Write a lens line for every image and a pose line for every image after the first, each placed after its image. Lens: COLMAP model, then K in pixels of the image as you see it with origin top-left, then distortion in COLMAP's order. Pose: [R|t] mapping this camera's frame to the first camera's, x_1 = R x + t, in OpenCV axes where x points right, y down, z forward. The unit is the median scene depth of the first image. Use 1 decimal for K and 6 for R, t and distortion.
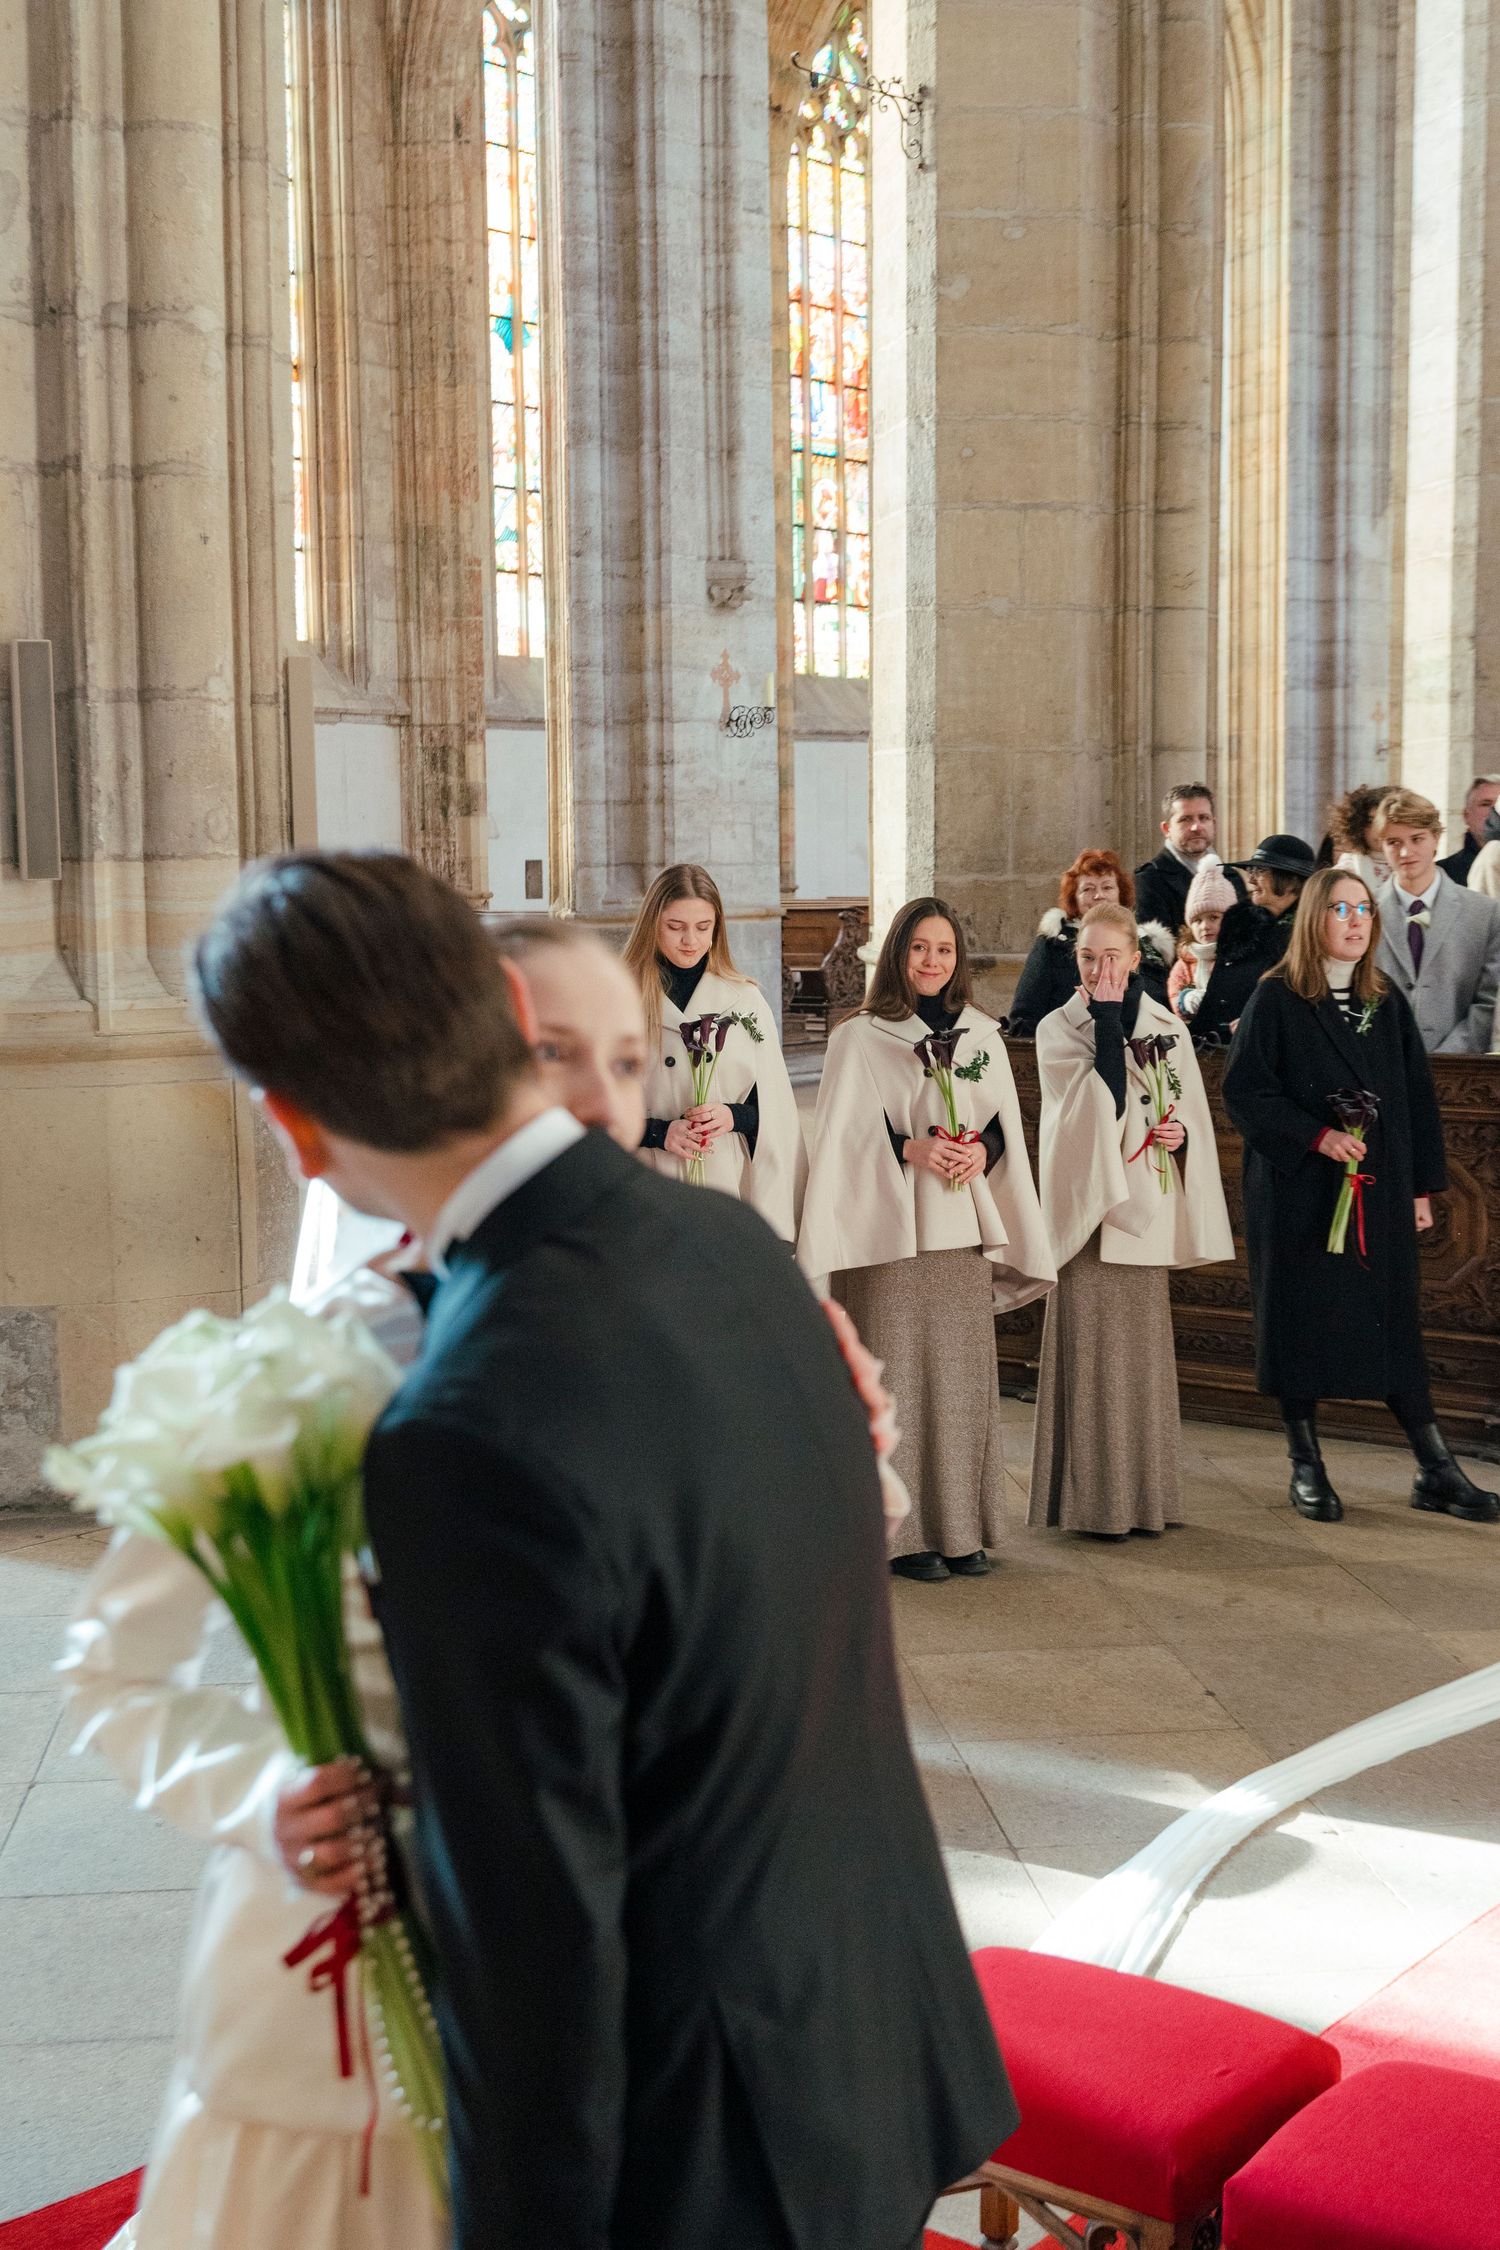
lens RADIAL K [[2951.0, 0, 752.9], [0, 2951.0, 1131.3], [0, 0, 1]] dist [-0.011294, 0.000000]
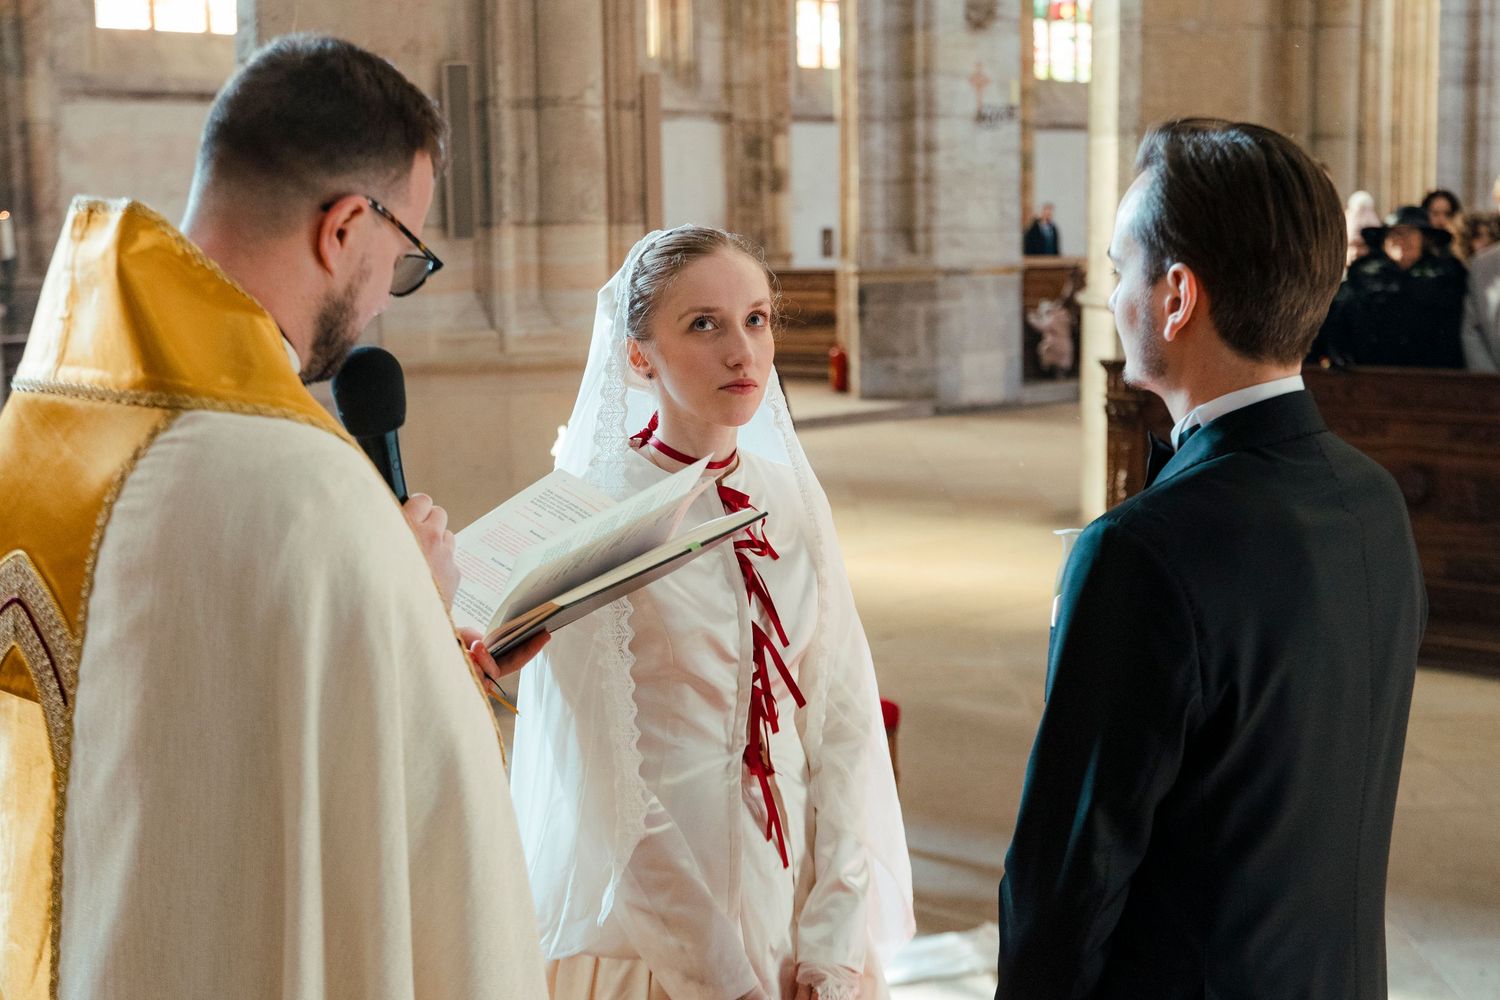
lens RADIAL K [[2362.9, 0, 747.0], [0, 2362.9, 495.0], [0, 0, 1]] dist [0.013873, 0.000000]
pose [[0.994174, 0.009418, -0.107373, 0.002435], [-0.007202, 0.999753, 0.021006, 0.003007], [0.107544, -0.020111, 0.993997, -0.025491]]
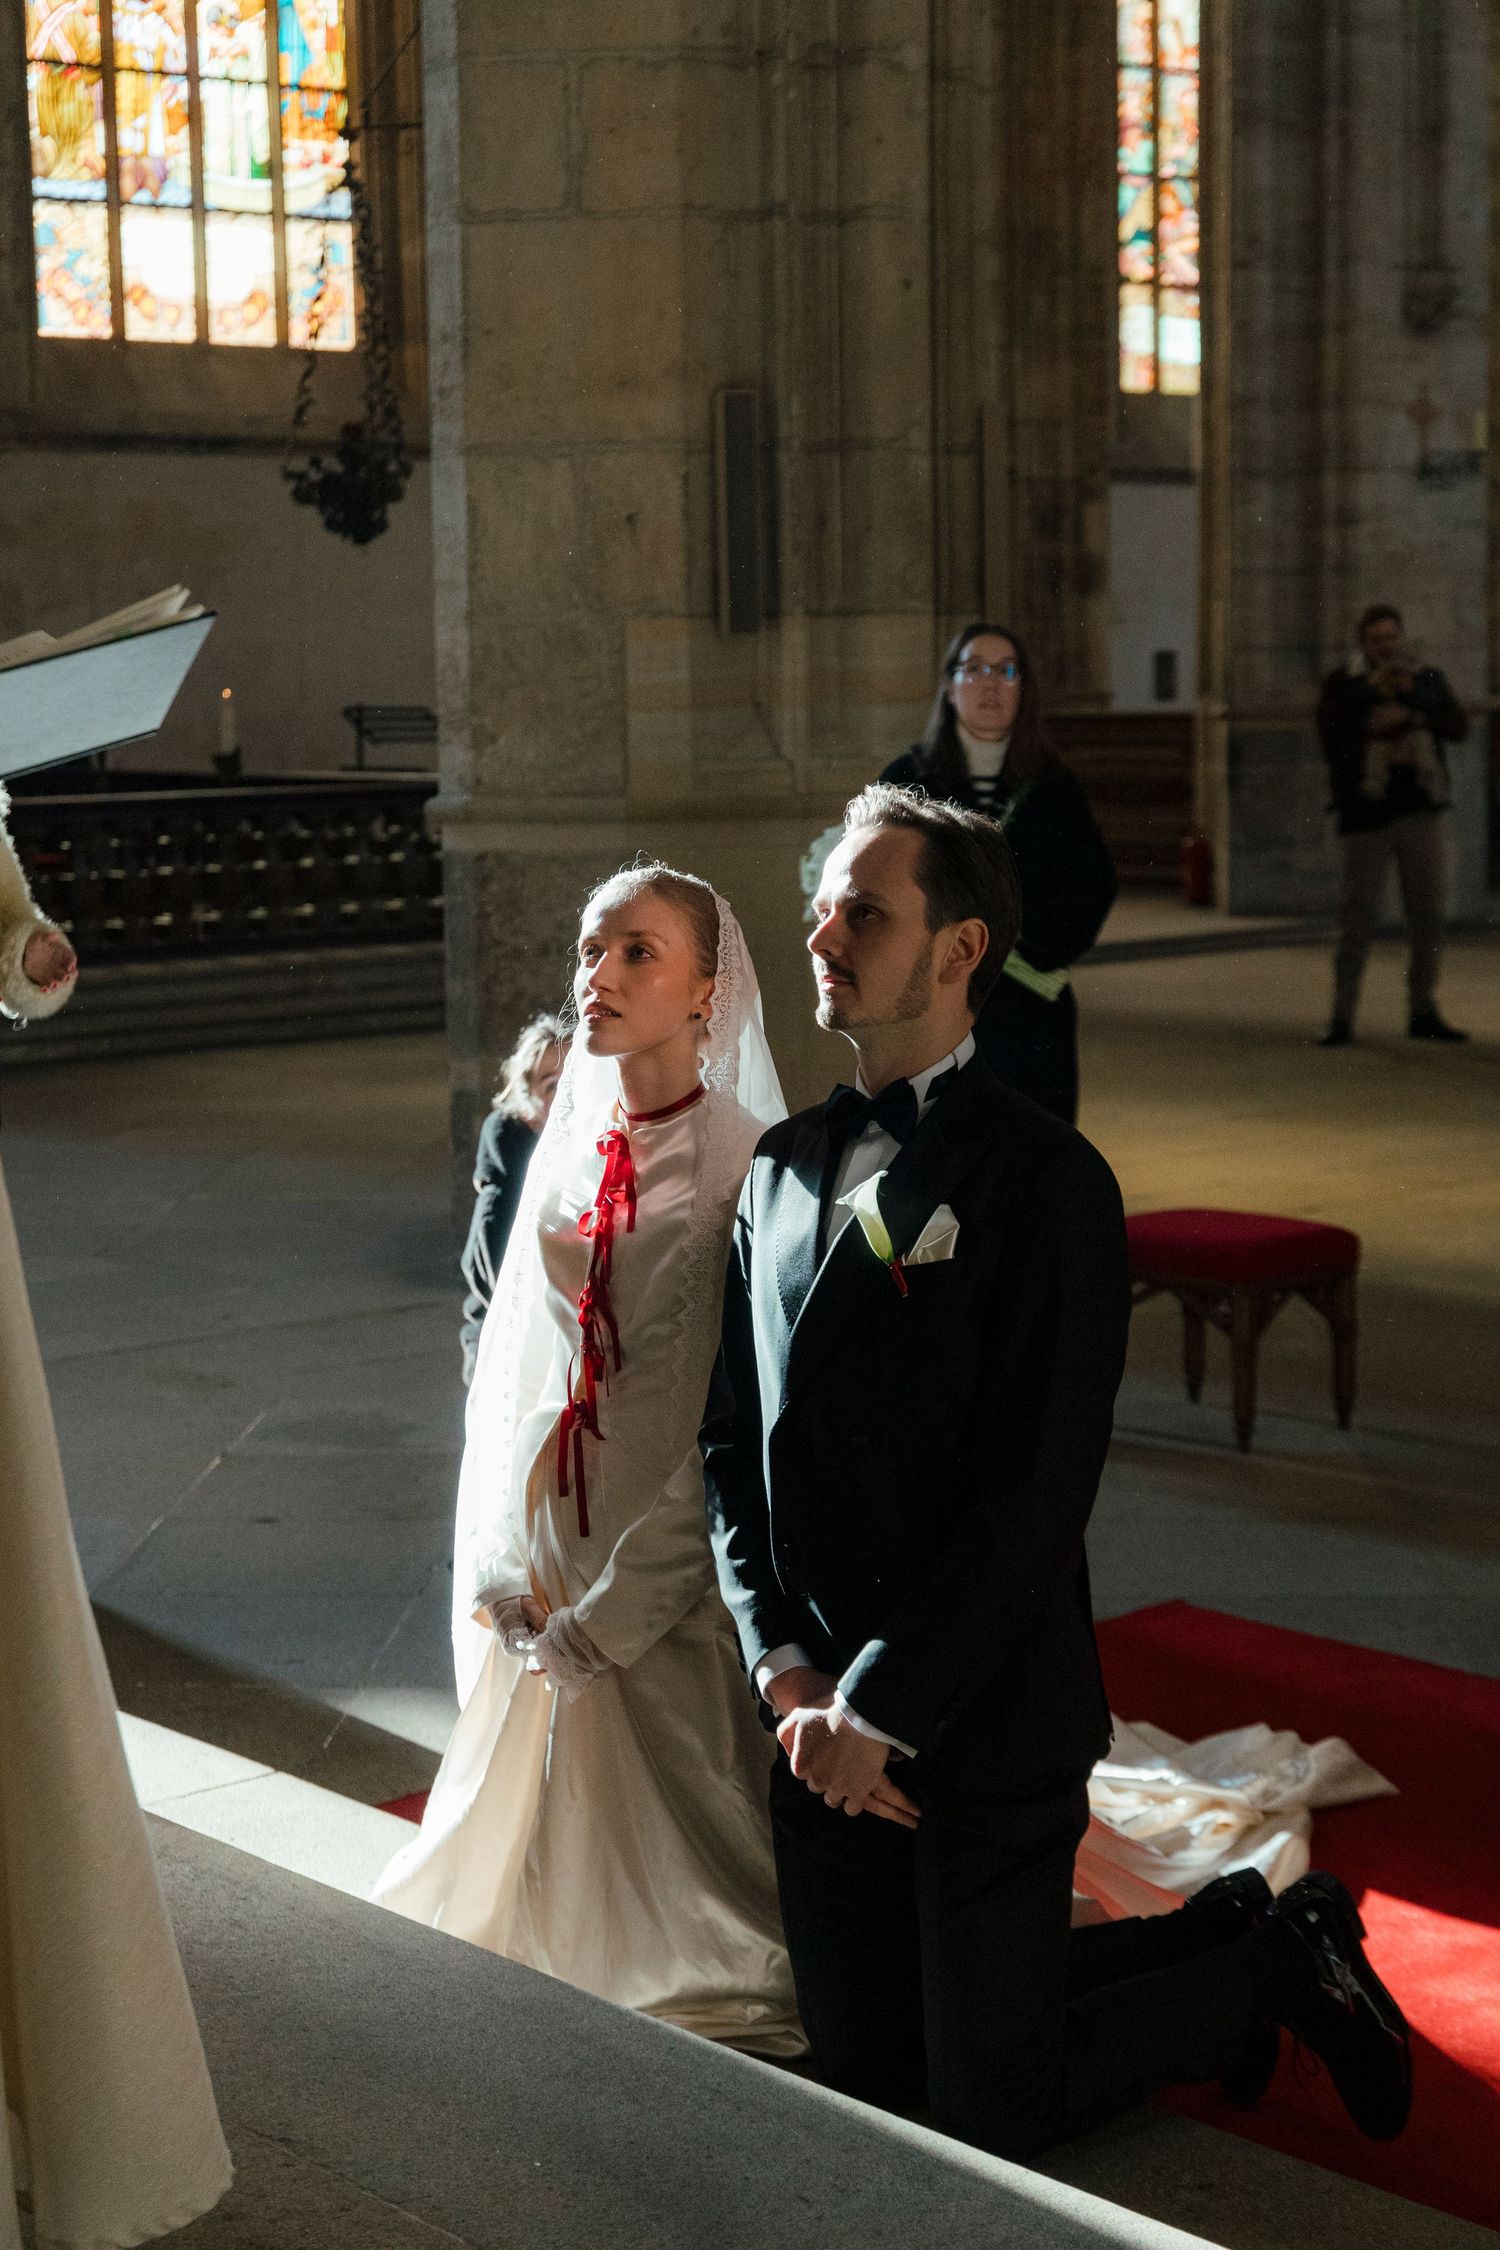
lens RADIAL K [[4008.5, 0, 747.5], [0, 4008.5, 1136.8], [0, 0, 1]] dist [0.015543, 0.000000]
pose [[0.985629, 0.017058, -0.168063, -0.003927], [-0.012834, 0.999575, 0.026193, 0.017340], [0.168439, -0.023660, 0.985428, -0.119409]]
